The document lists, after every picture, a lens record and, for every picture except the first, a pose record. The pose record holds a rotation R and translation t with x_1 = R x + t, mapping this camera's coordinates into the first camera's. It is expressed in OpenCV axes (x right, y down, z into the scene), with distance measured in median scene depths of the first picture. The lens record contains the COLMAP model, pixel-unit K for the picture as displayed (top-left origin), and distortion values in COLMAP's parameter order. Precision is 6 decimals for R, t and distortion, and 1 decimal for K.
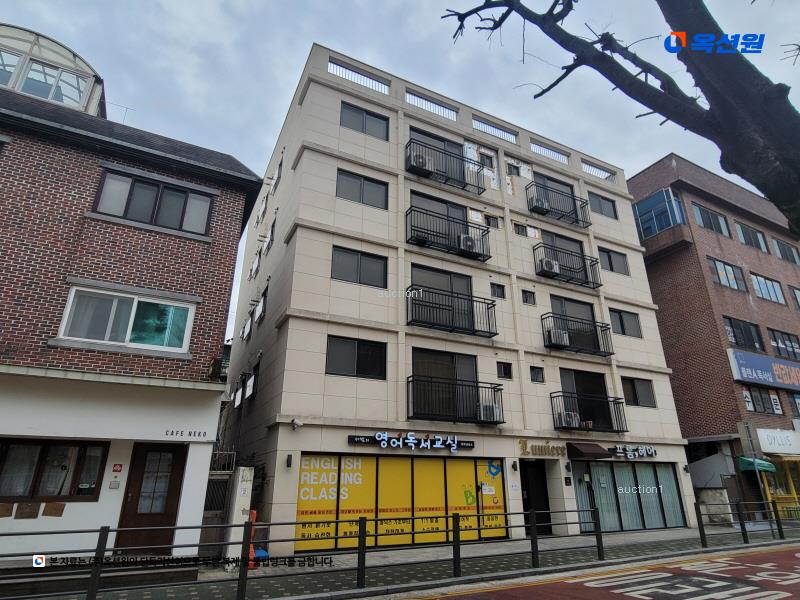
lens RADIAL K [[426.4, 0, 388.1], [0, 426.4, 331.8], [0, 0, 1]] dist [-0.006605, -0.001701]
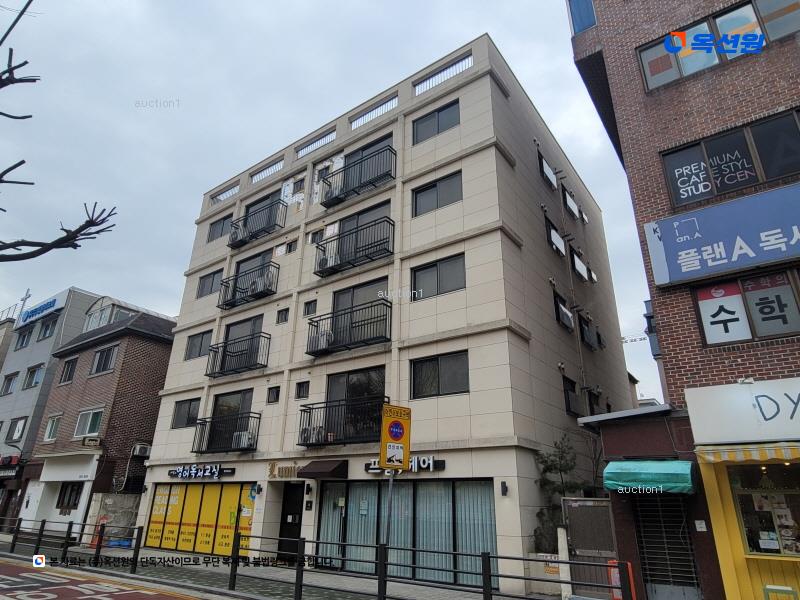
lens RADIAL K [[493.5, 0, 400.0], [0, 493.5, 300.0], [0, 0, 1]] dist [-0.001684, -0.000959]
pose [[0.486193, -0.330245, -0.809045, 1.529868], [0.268172, 0.937551, -0.221543, 0.232108], [0.831685, -0.109251, 0.544394, 0.656769]]
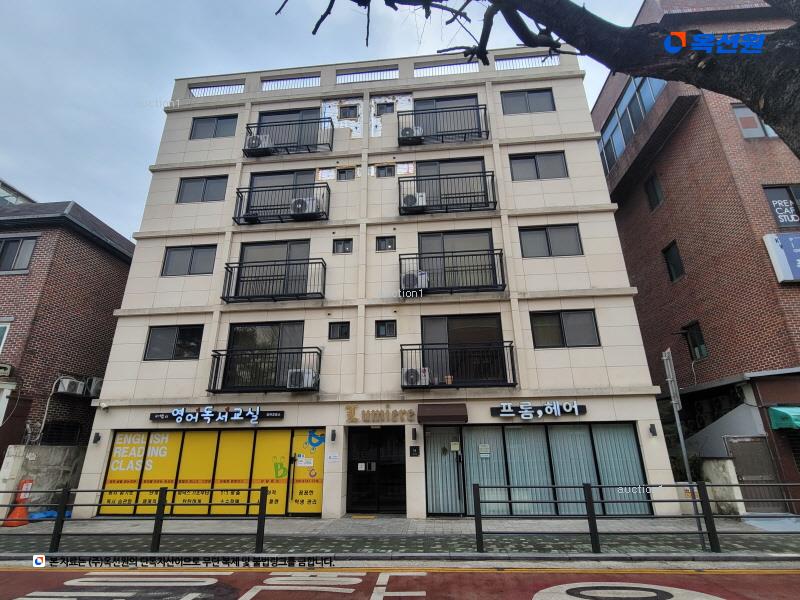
lens RADIAL K [[383.6, 0, 398.1], [0, 383.6, 317.9], [0, 0, 1]] dist [-0.004638, -0.000632]
pose [[0.871809, -0.171132, -0.458980, 0.798173], [0.174245, 0.984046, -0.035934, 0.120129], [0.457807, -0.048648, 0.887720, 0.345078]]
